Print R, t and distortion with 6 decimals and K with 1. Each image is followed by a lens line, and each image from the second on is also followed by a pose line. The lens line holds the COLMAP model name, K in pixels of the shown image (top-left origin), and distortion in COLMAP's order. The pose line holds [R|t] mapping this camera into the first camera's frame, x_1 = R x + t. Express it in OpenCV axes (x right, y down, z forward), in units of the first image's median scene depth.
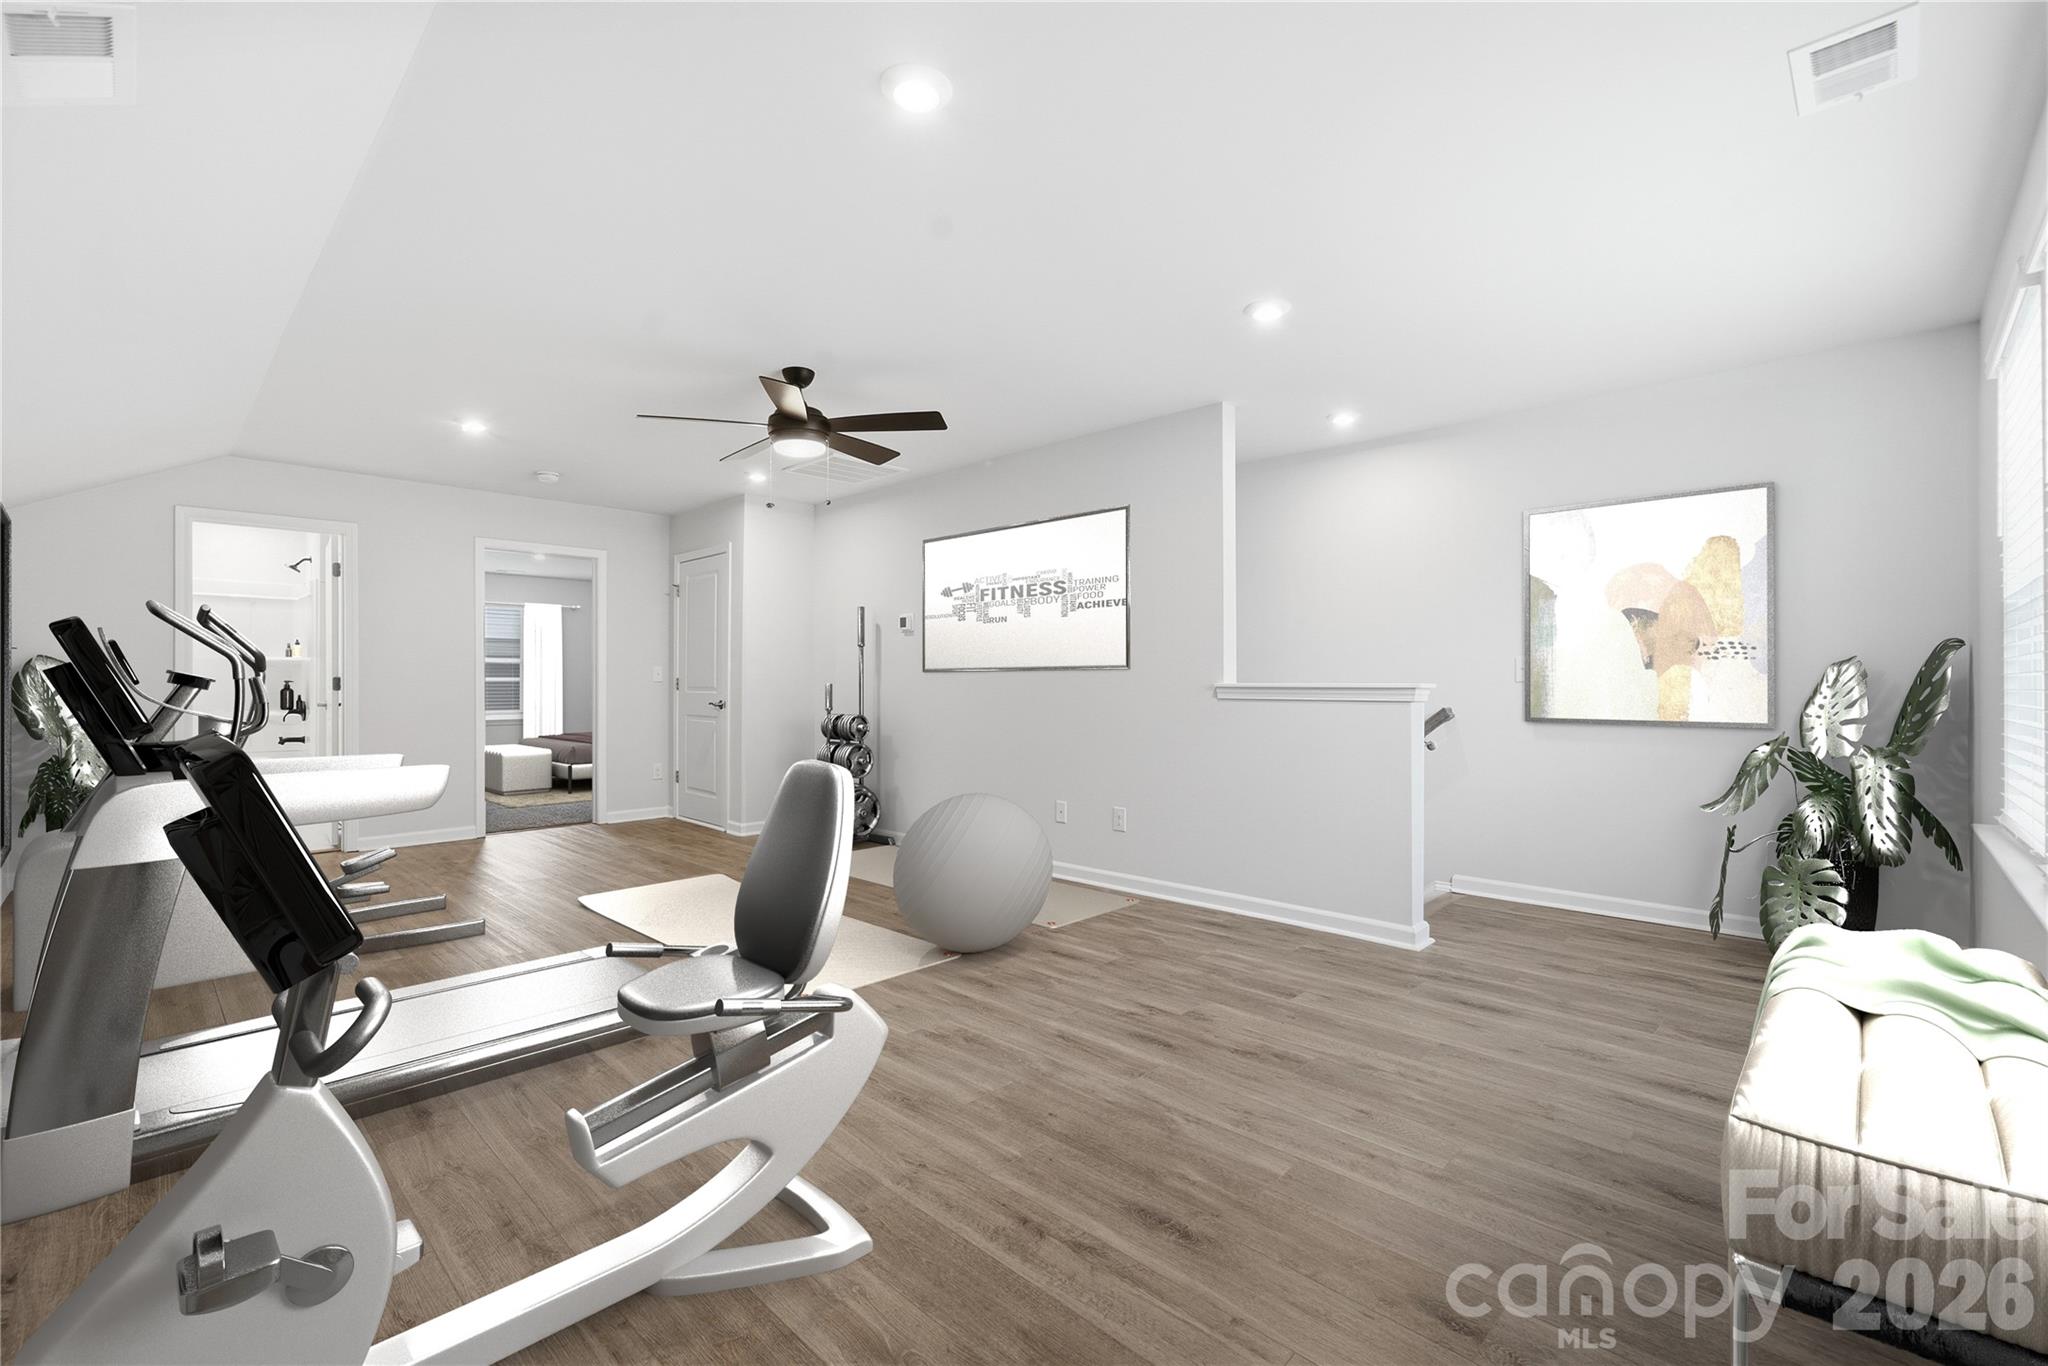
lens RADIAL K [[886.7, 0, 1023.7], [0, 886.7, 687.3], [0, 0, 1]] dist [-0.000683, -0.000023]
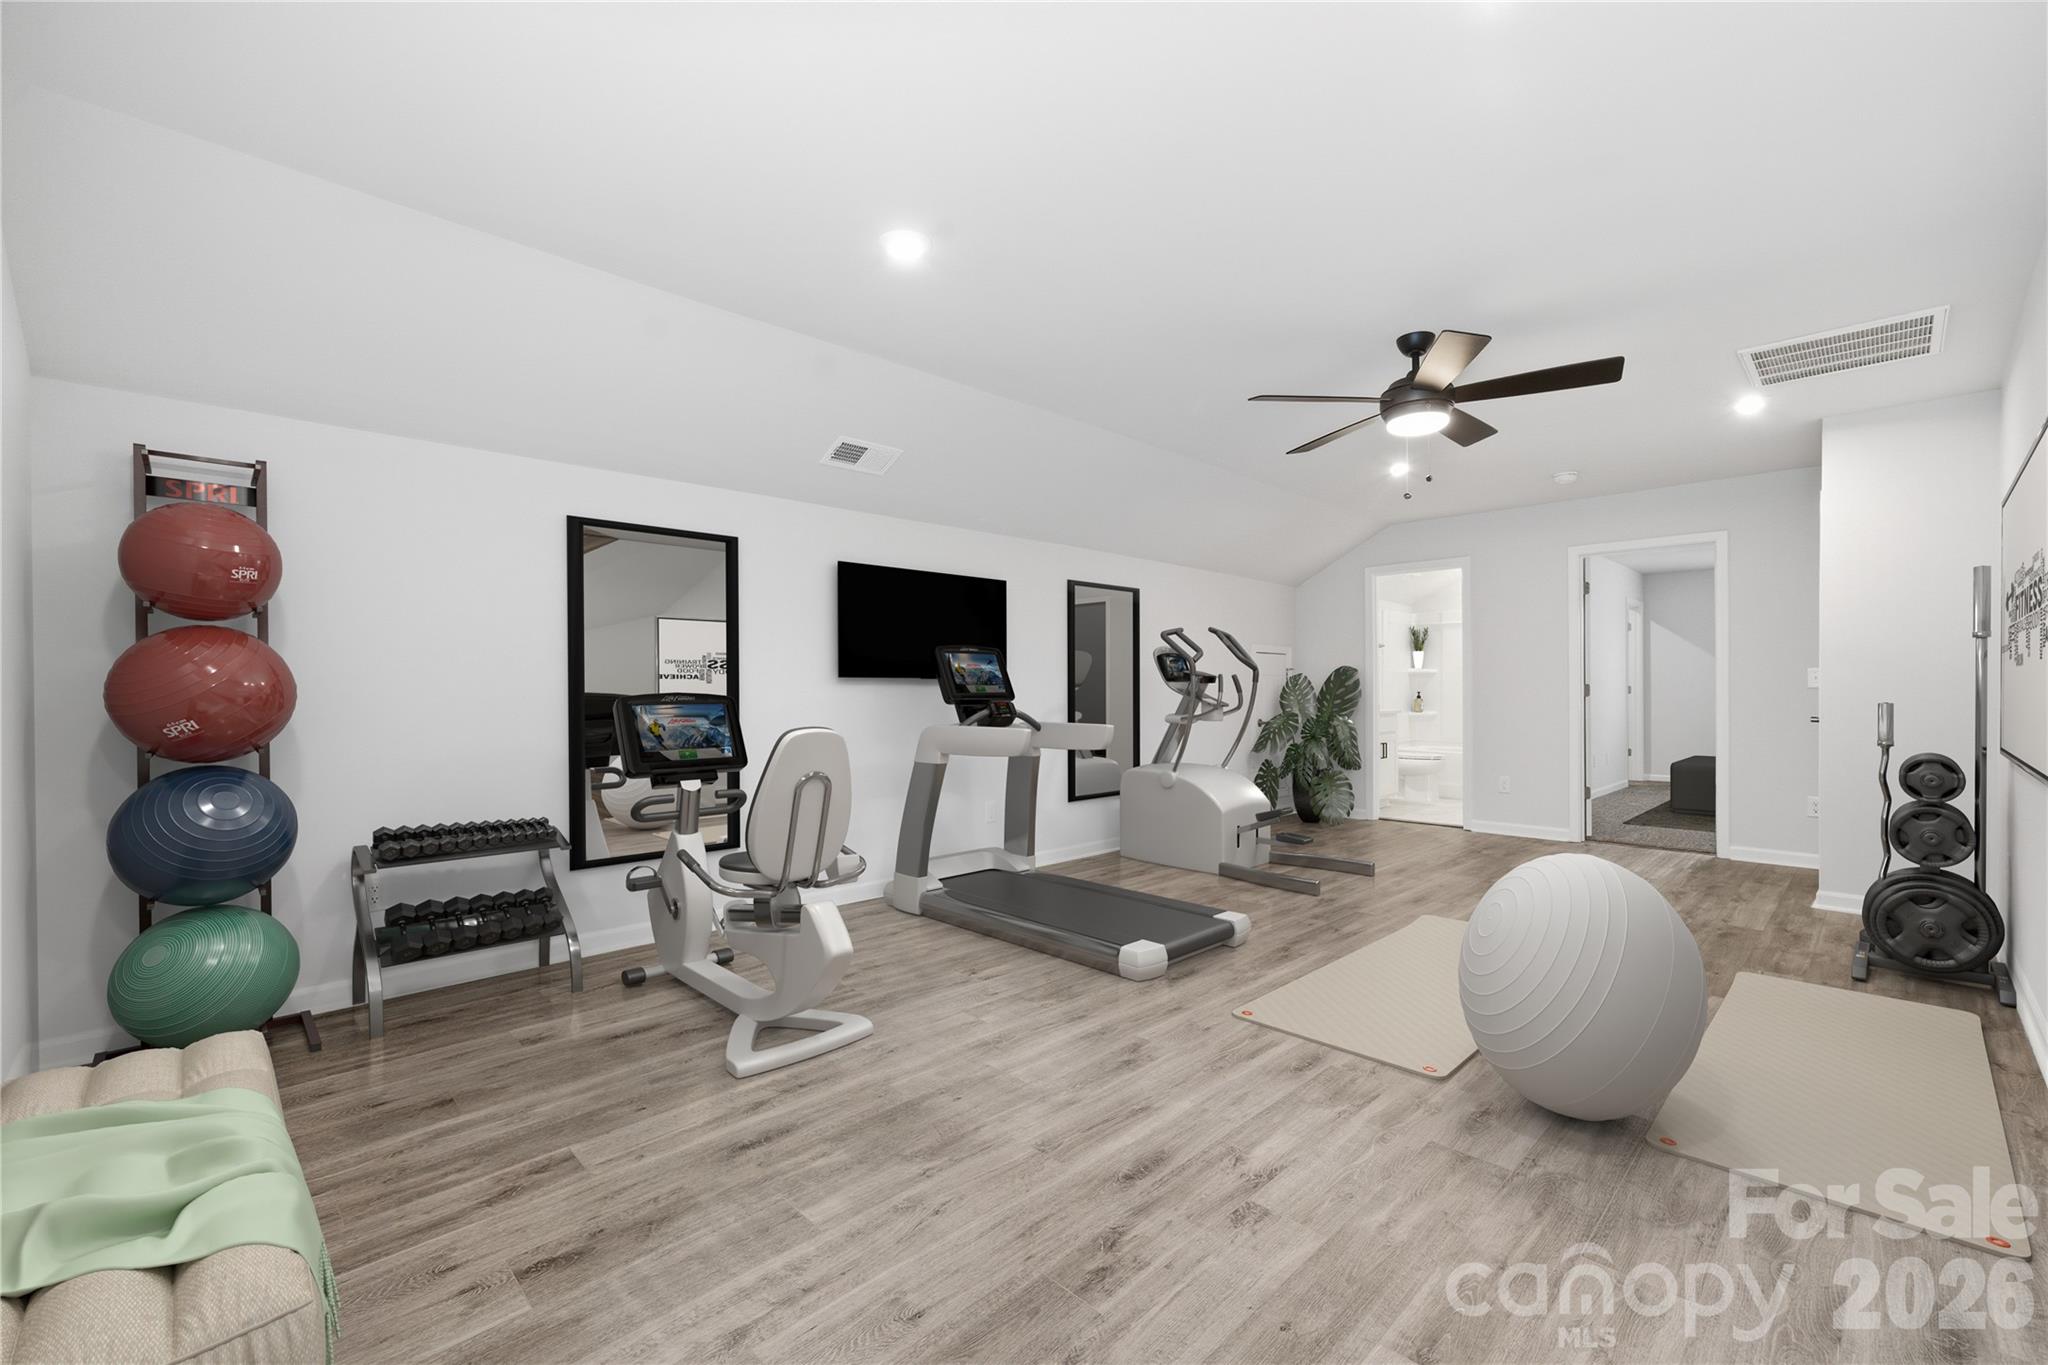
lens RADIAL K [[846.1, 0, 1023.6], [0, 846.1, 696.6], [0, 0, 1]] dist [0.003557, -0.000267]
pose [[-0.041450, -0.005095, -0.999128, 0.896142], [0.007071, 0.999960, -0.005393, 0.004834], [0.999116, -0.007288, -0.041413, 0.964148]]
